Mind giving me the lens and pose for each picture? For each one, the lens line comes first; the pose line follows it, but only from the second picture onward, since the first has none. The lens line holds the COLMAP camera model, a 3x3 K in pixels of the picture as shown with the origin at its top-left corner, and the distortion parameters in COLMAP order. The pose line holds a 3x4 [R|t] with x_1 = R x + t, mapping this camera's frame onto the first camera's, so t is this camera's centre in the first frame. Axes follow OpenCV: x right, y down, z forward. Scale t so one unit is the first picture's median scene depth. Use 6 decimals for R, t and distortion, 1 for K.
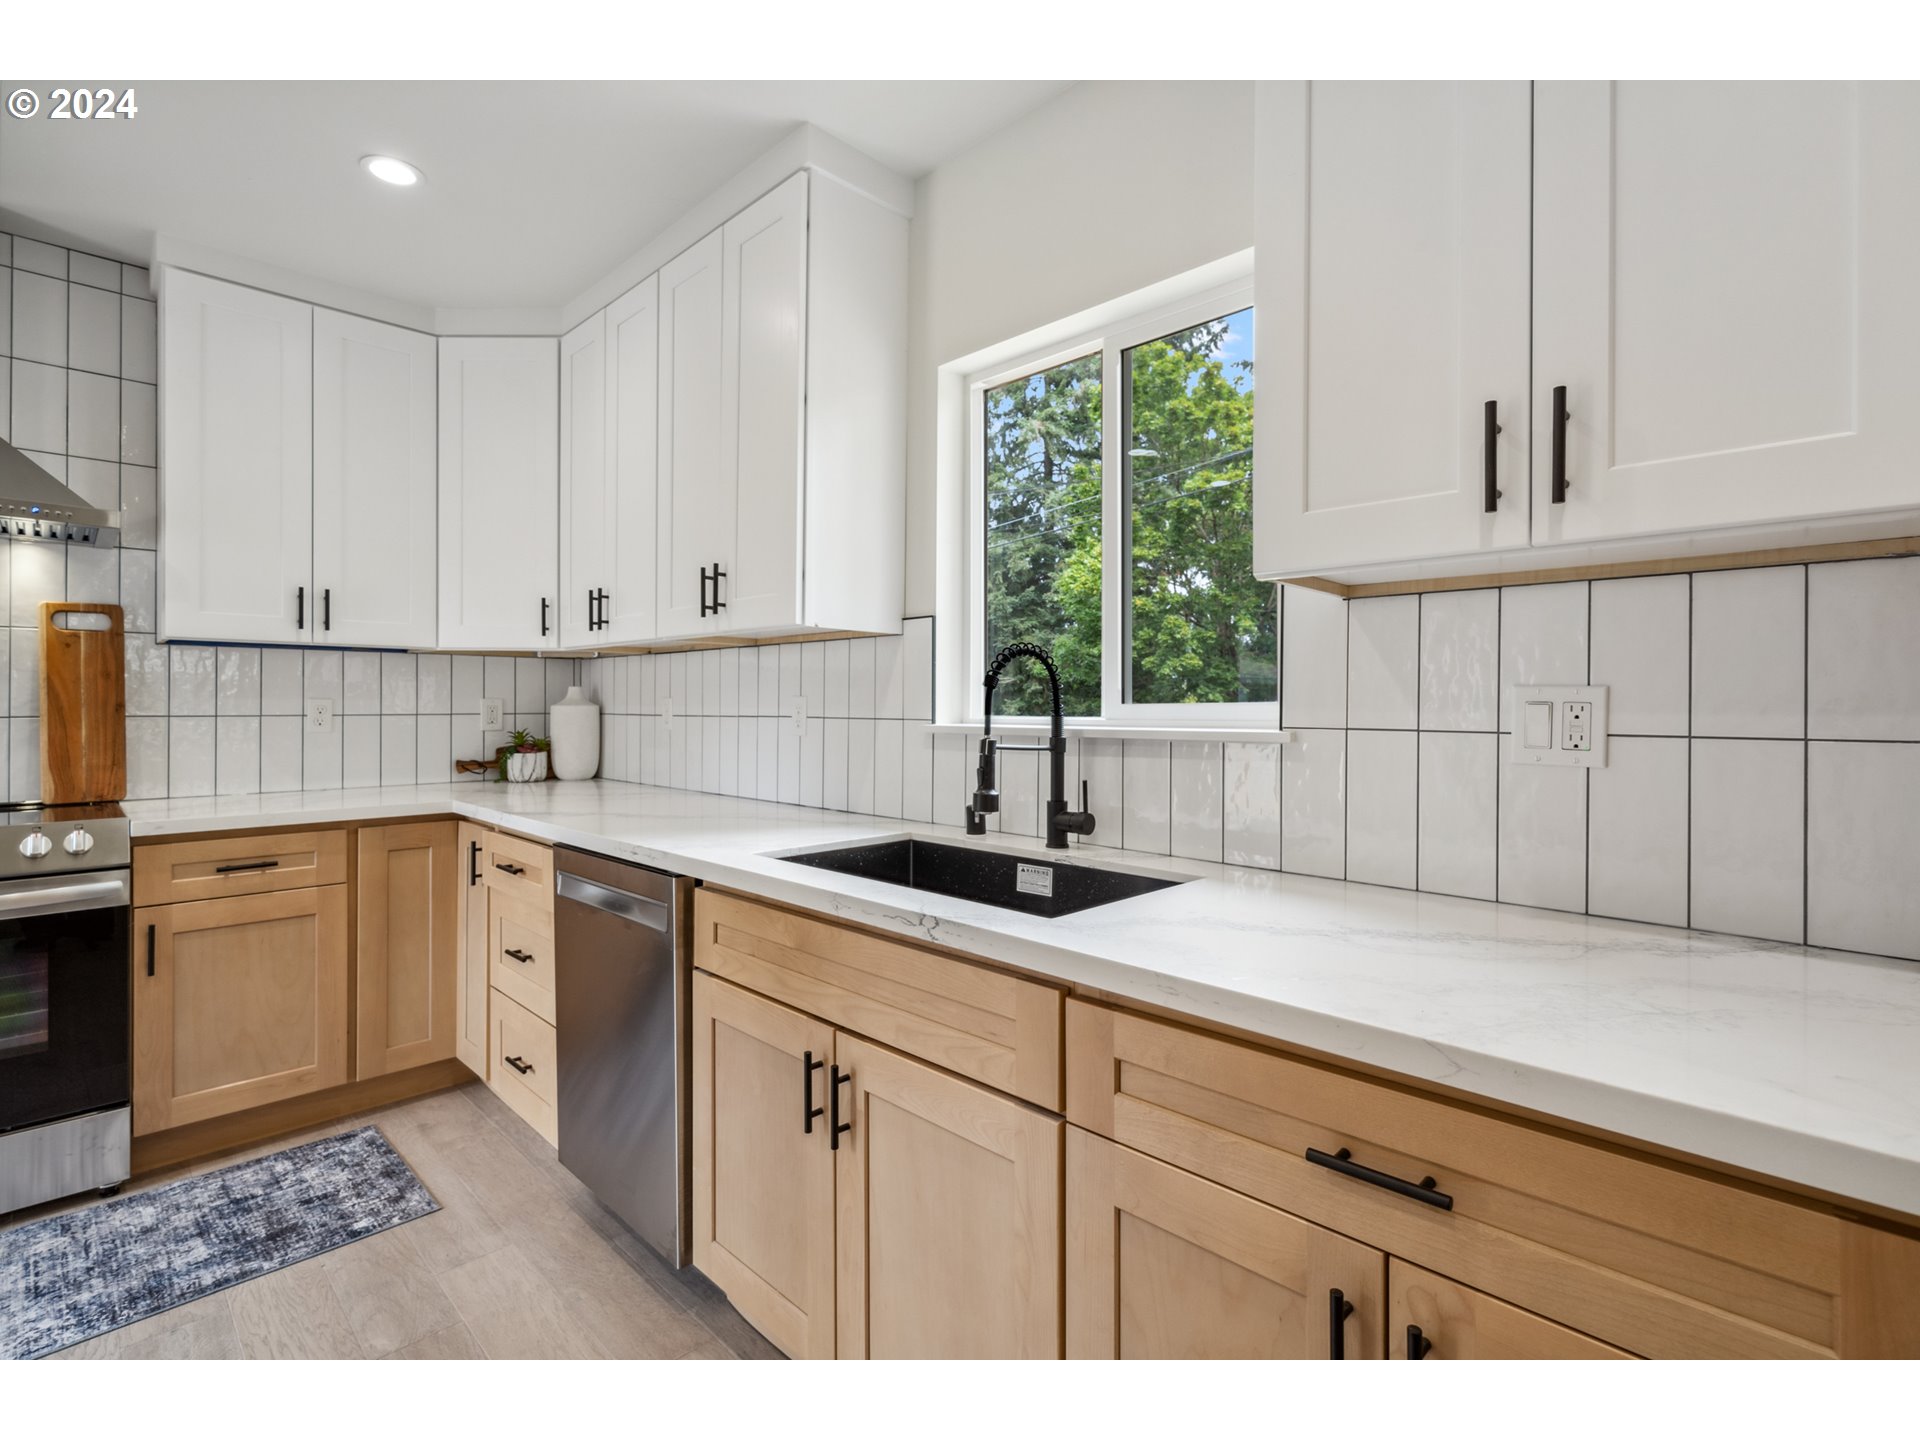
lens RADIAL K [[890.3, 0, 958.8], [0, 890.3, 704.6], [0, 0, 1]] dist [-0.001139, 0.000548]
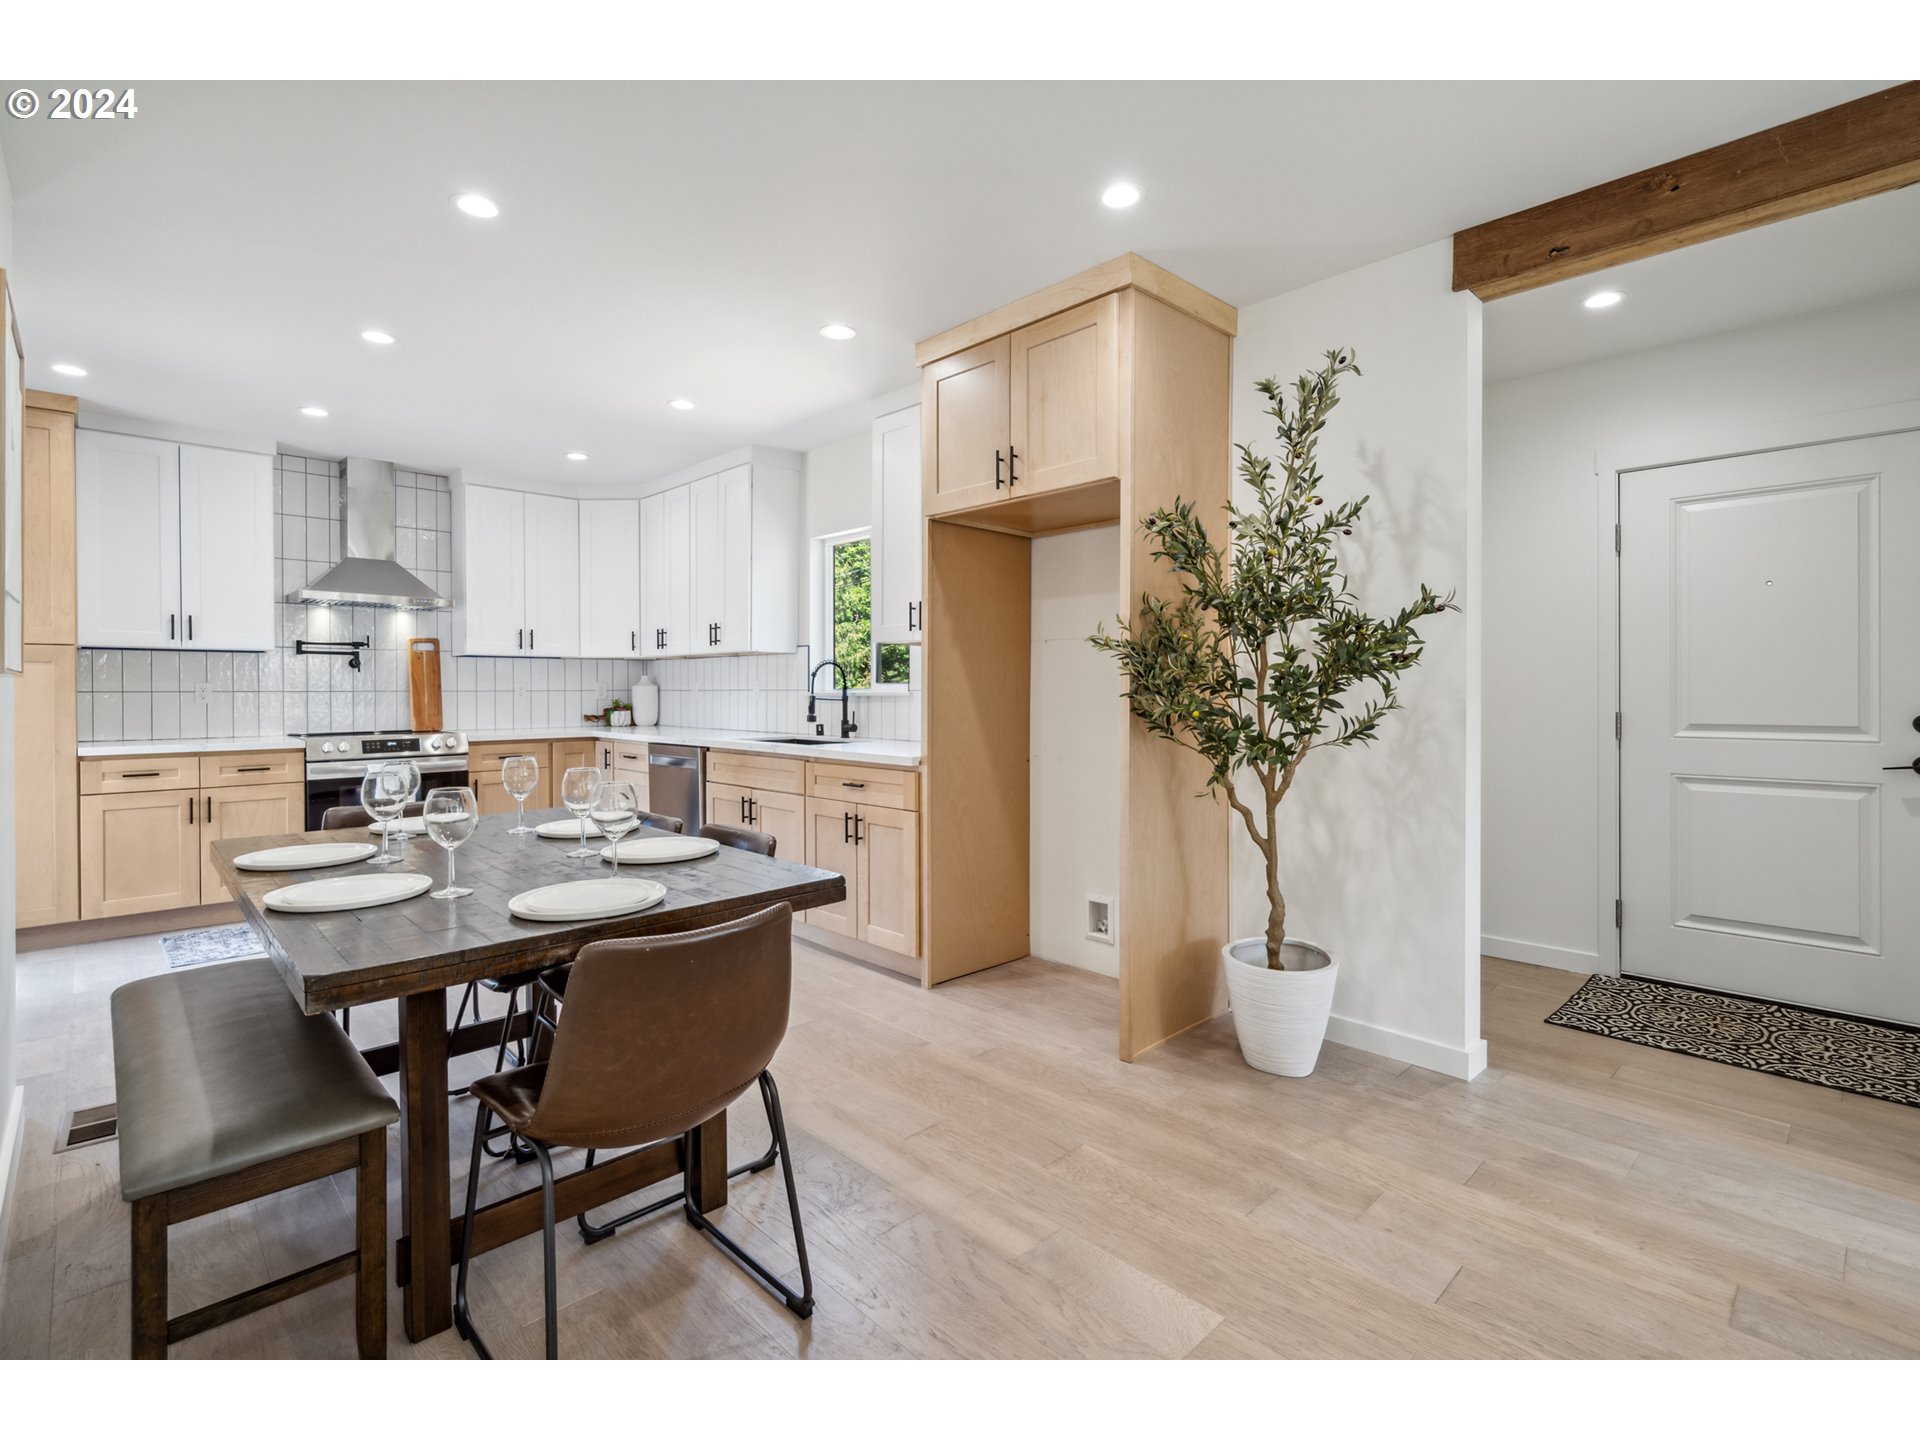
lens RADIAL K [[900.0, 0, 961.7], [0, 900.0, 696.5], [0, 0, 1]] dist [0.001351, -0.000151]
pose [[0.999696, -0.003908, -0.024336, 0.426884], [0.004084, 0.999966, 0.007201, 0.018811], [0.024307, -0.007299, 0.999678, -1.339029]]
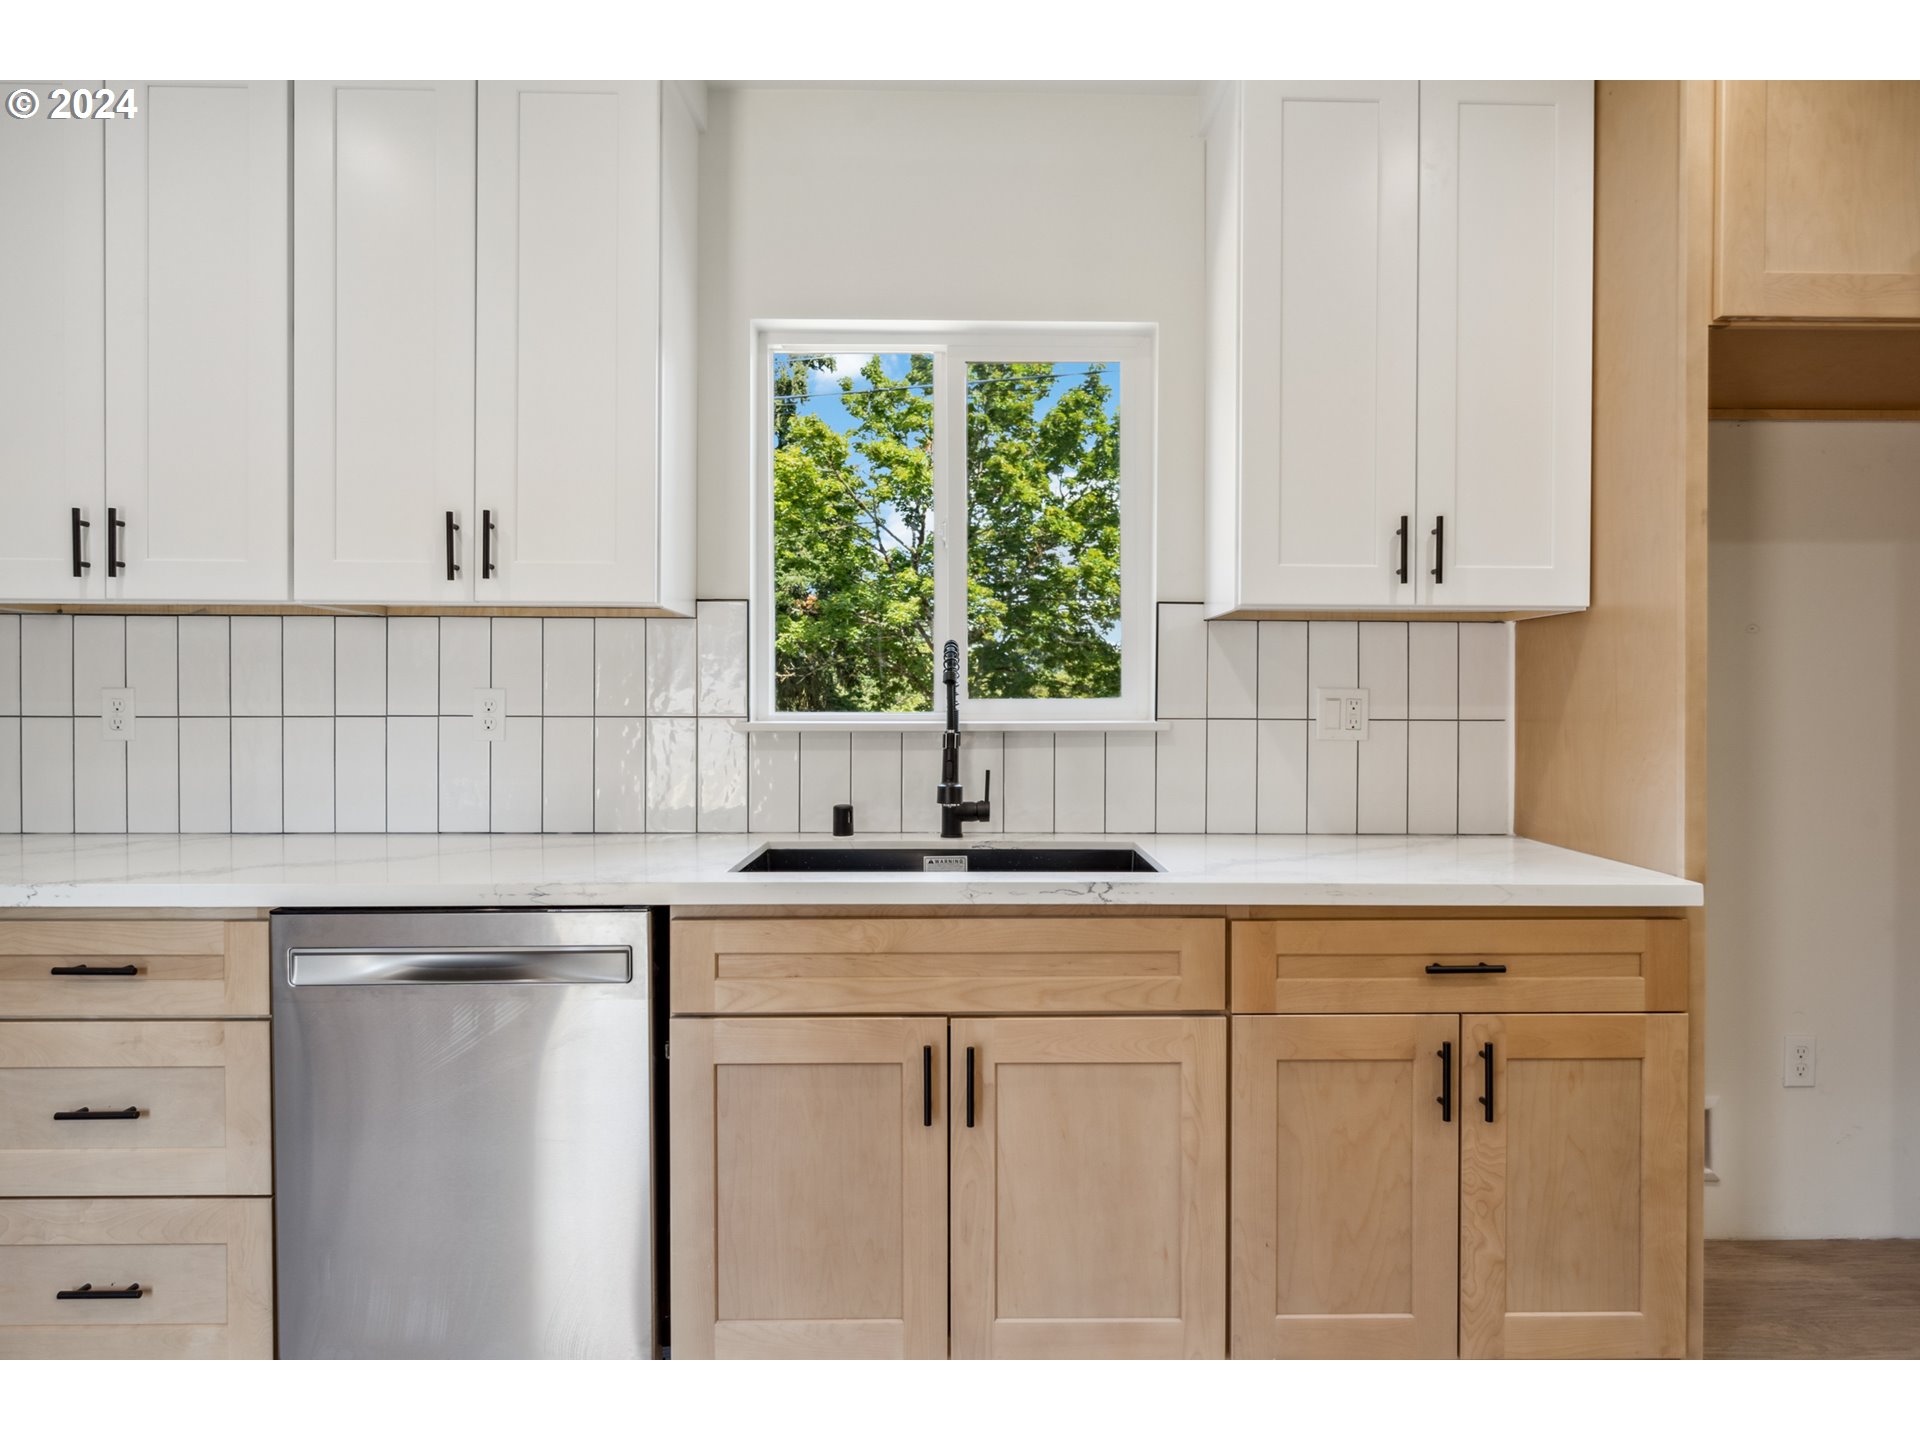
lens RADIAL K [[1133.9, 0, 960.0], [0, 1133.9, 720.0], [0, 0, 1]] dist [0.000098, -0.001072]
pose [[0.704949, -0.013740, 0.709125, -0.684076], [-0.001401, 0.999783, 0.020764, -0.003445], [-0.709257, -0.015632, 0.704777, 0.049697]]
